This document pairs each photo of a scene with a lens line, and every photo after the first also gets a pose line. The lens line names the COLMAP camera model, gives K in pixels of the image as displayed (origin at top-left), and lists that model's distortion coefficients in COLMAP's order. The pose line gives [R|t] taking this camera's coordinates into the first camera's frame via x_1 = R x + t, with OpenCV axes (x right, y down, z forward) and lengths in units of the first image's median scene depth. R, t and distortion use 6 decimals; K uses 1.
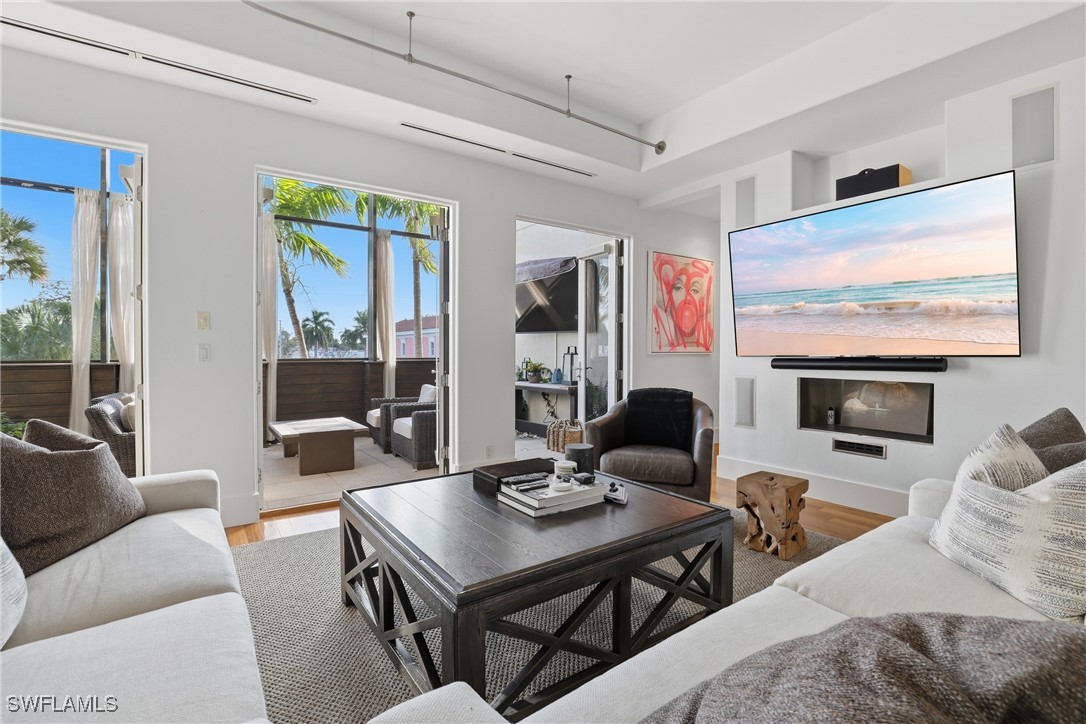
lens RADIAL K [[493.5, 0, 542.3], [0, 493.5, 363.9], [0, 0, 1]] dist [-0.018958, 0.000350]
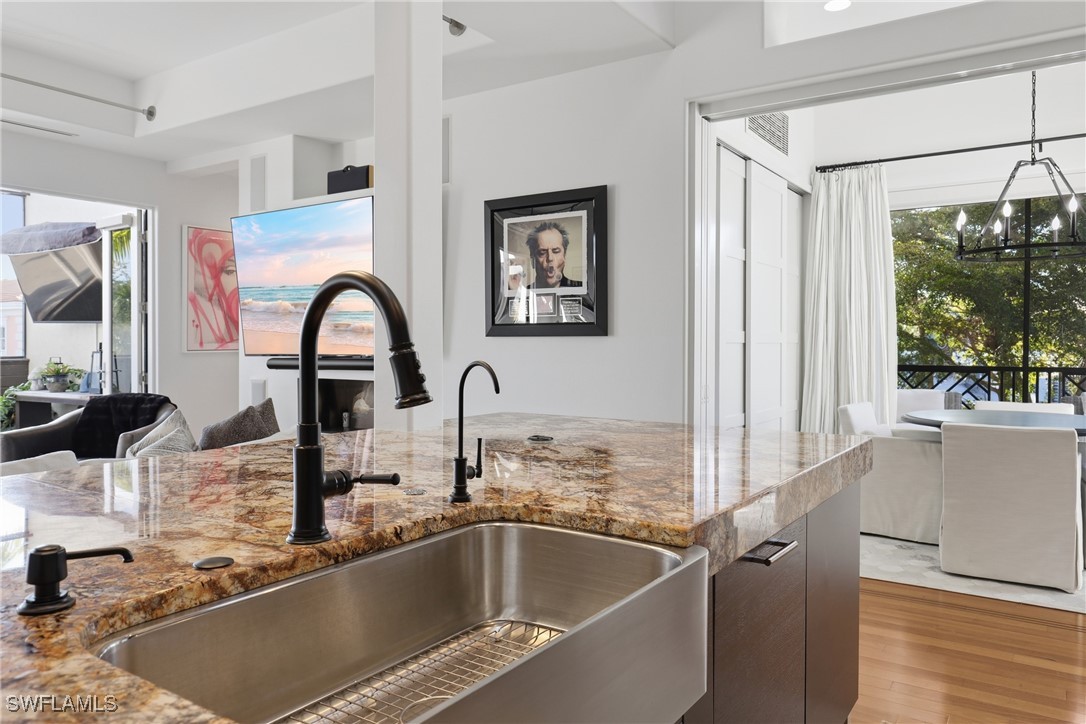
lens RADIAL K [[771.1, 0, 534.7], [0, 771.1, 356.5], [0, 0, 1]] dist [0.004544, 0.005526]
pose [[0.938067, -0.010320, 0.346300, 0.376027], [0.011853, 0.999927, -0.002307, -0.004307], [-0.346251, 0.006269, 0.938121, -0.470537]]
